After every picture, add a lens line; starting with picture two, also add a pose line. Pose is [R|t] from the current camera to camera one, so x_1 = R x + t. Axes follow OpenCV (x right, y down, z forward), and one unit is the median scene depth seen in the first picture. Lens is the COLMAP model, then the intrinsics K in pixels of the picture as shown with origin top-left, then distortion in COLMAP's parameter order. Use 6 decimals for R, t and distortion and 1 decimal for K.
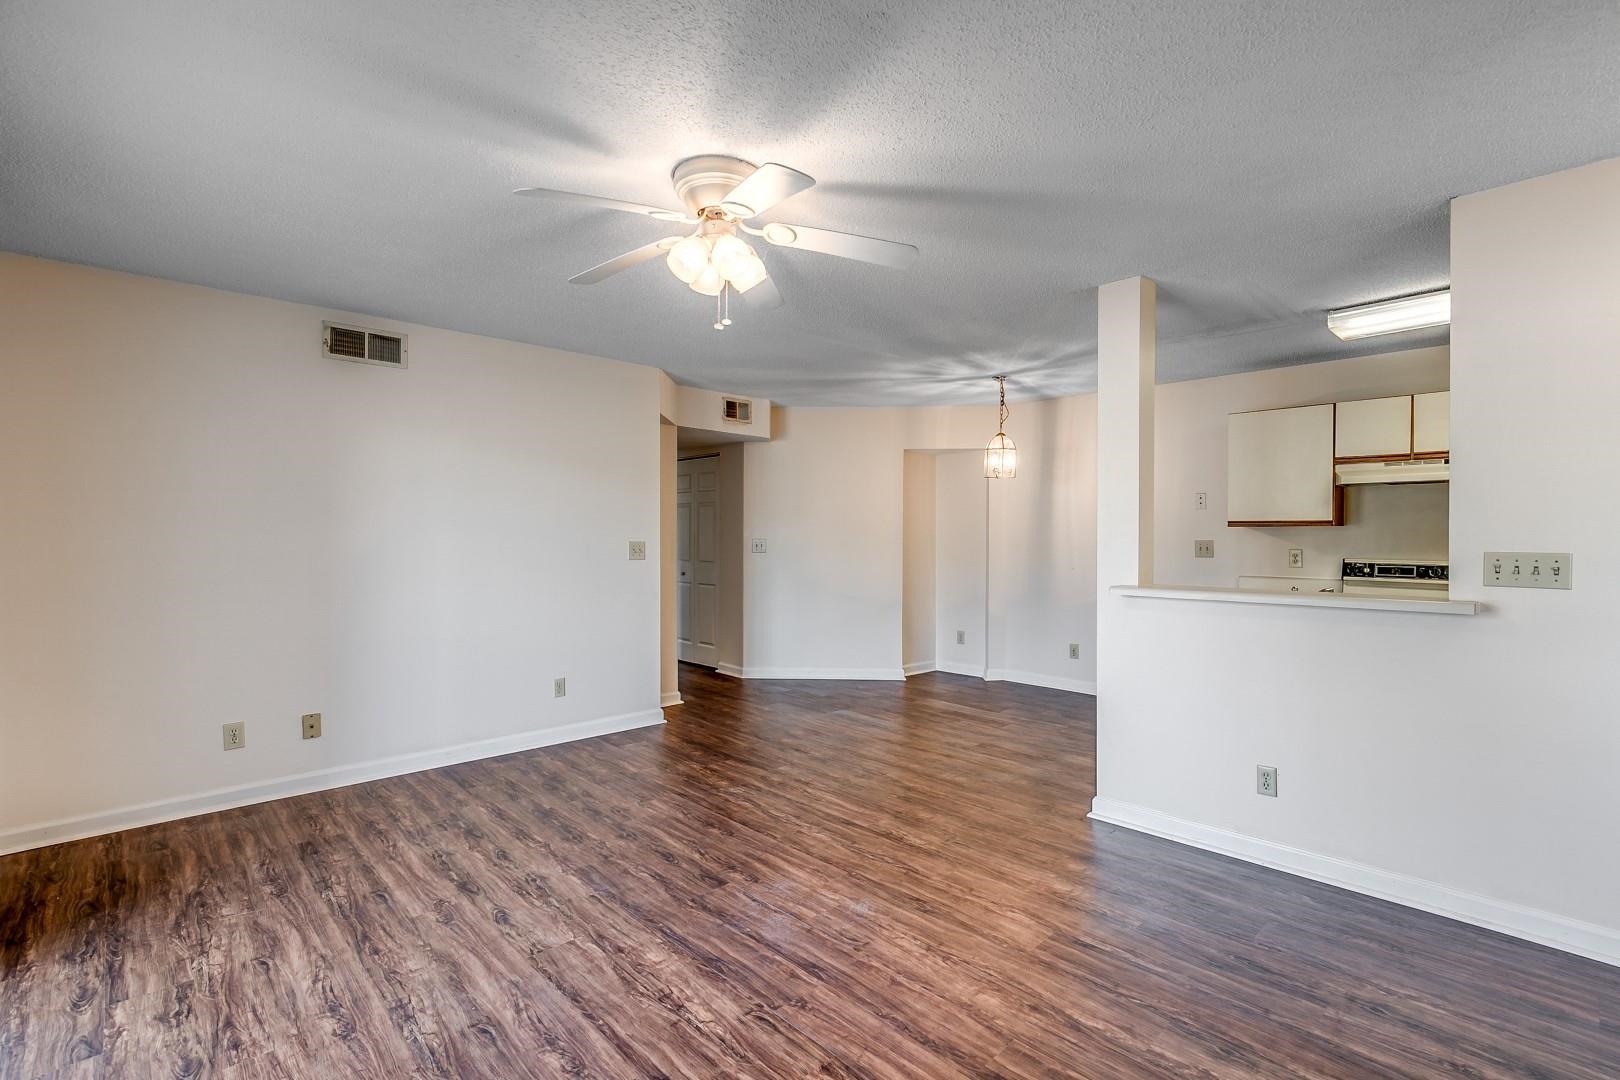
lens RADIAL K [[747.8, 0, 824.7], [0, 747.8, 534.8], [0, 0, 1]] dist [-0.013747, 0.001597]
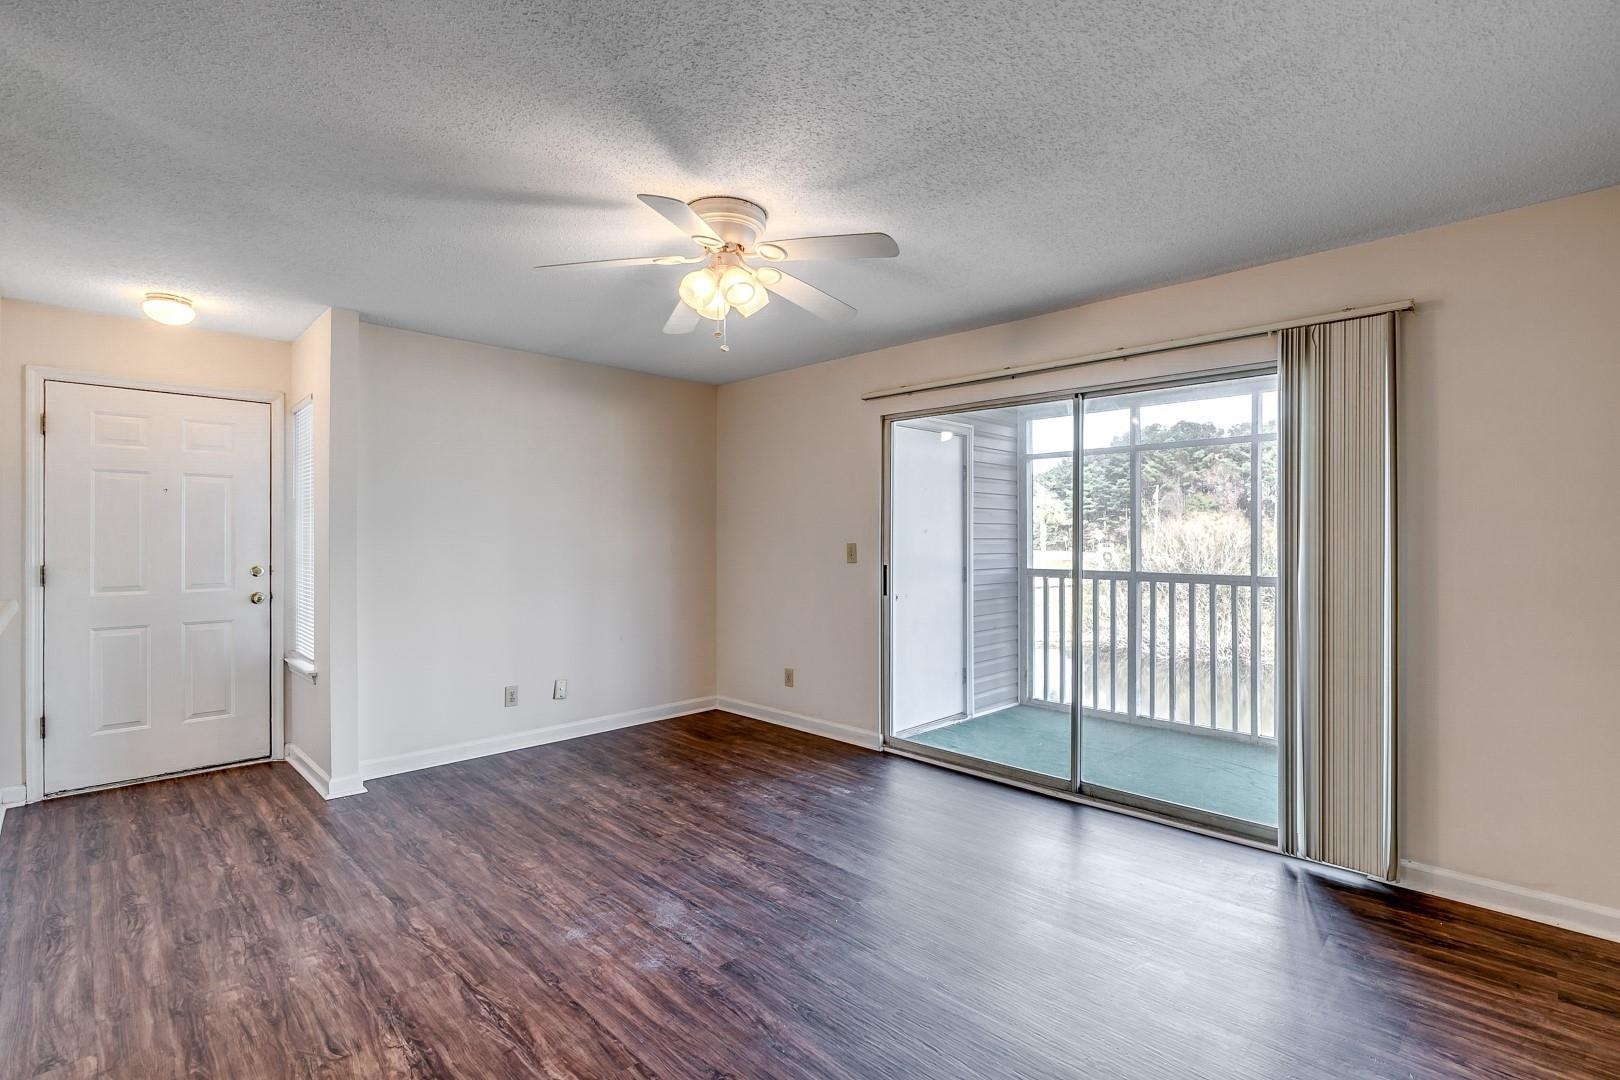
lens RADIAL K [[747.8, 0, 824.7], [0, 747.8, 534.8], [0, 0, 1]] dist [-0.013747, 0.001597]
pose [[-0.999531, -0.001430, -0.030586, -0.214804], [-0.001362, 0.999997, -0.002254, 0.003703], [0.030589, -0.002211, -0.999530, 1.775752]]
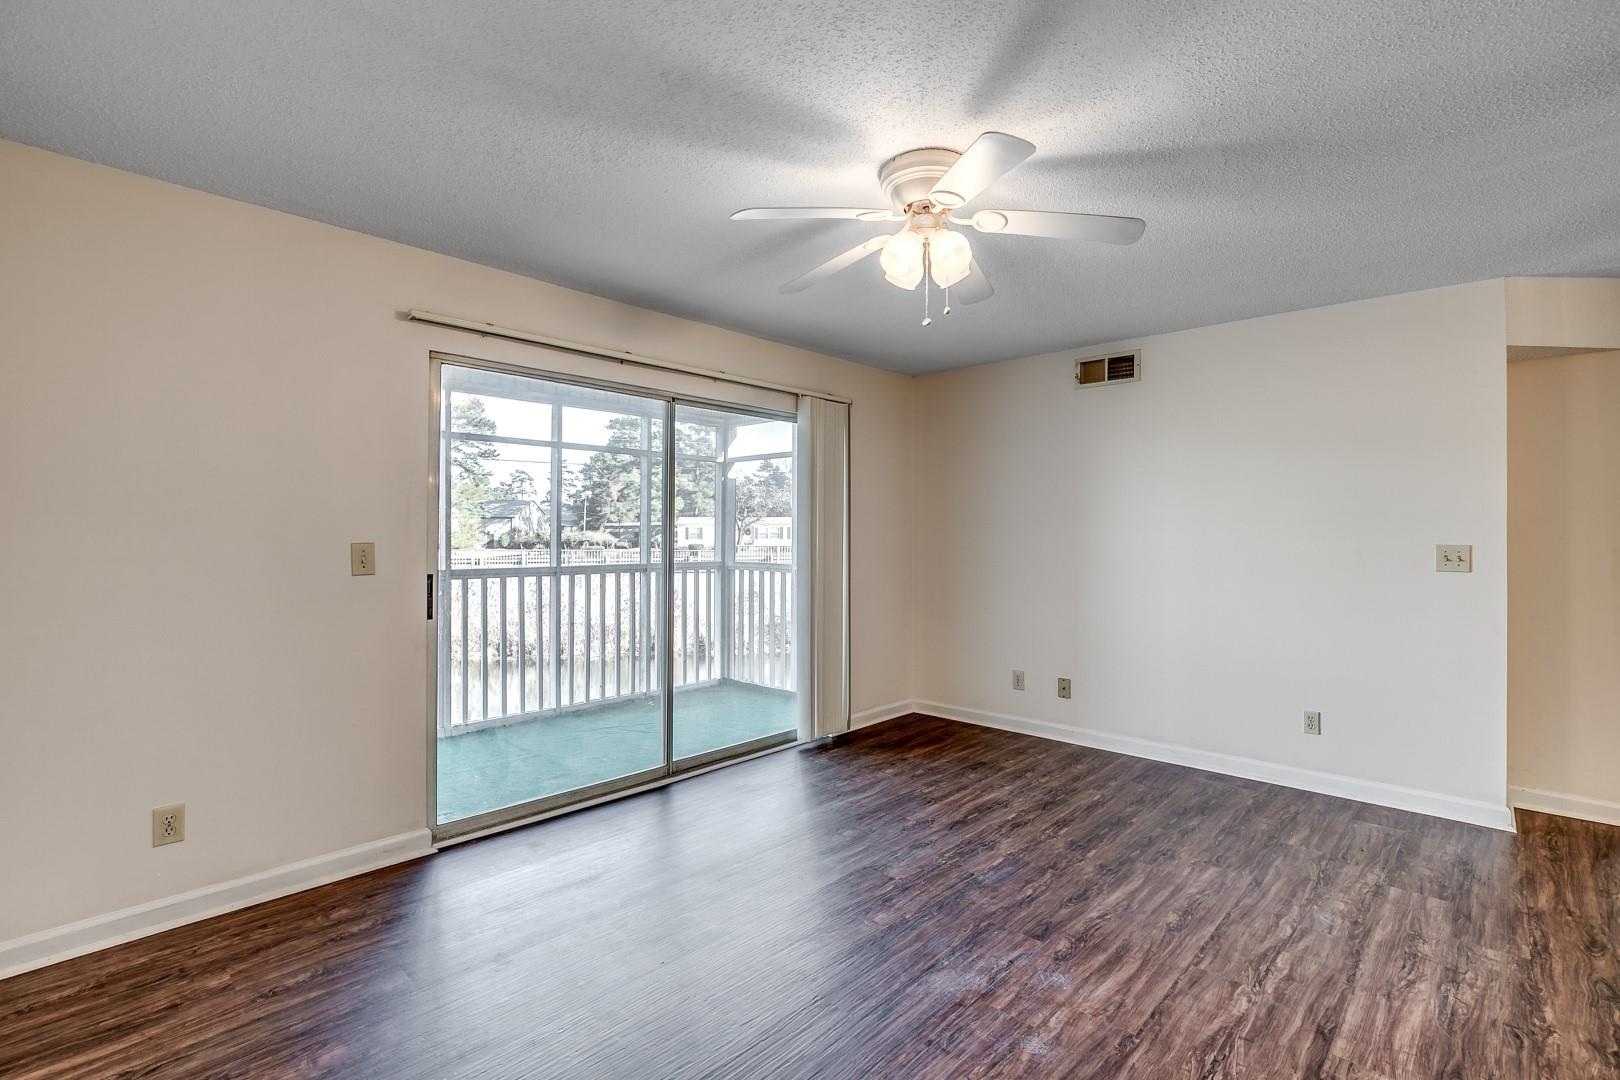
lens RADIAL K [[747.3, 0, 810.0], [0, 747.3, 540.0], [0, 0, 1]] dist [-0.015190, 0.007544]
pose [[0.047110, 0.010071, -0.998839, 0.690972], [-0.005096, 0.999939, 0.009842, 0.001988], [0.998877, 0.004627, 0.047158, 0.682170]]
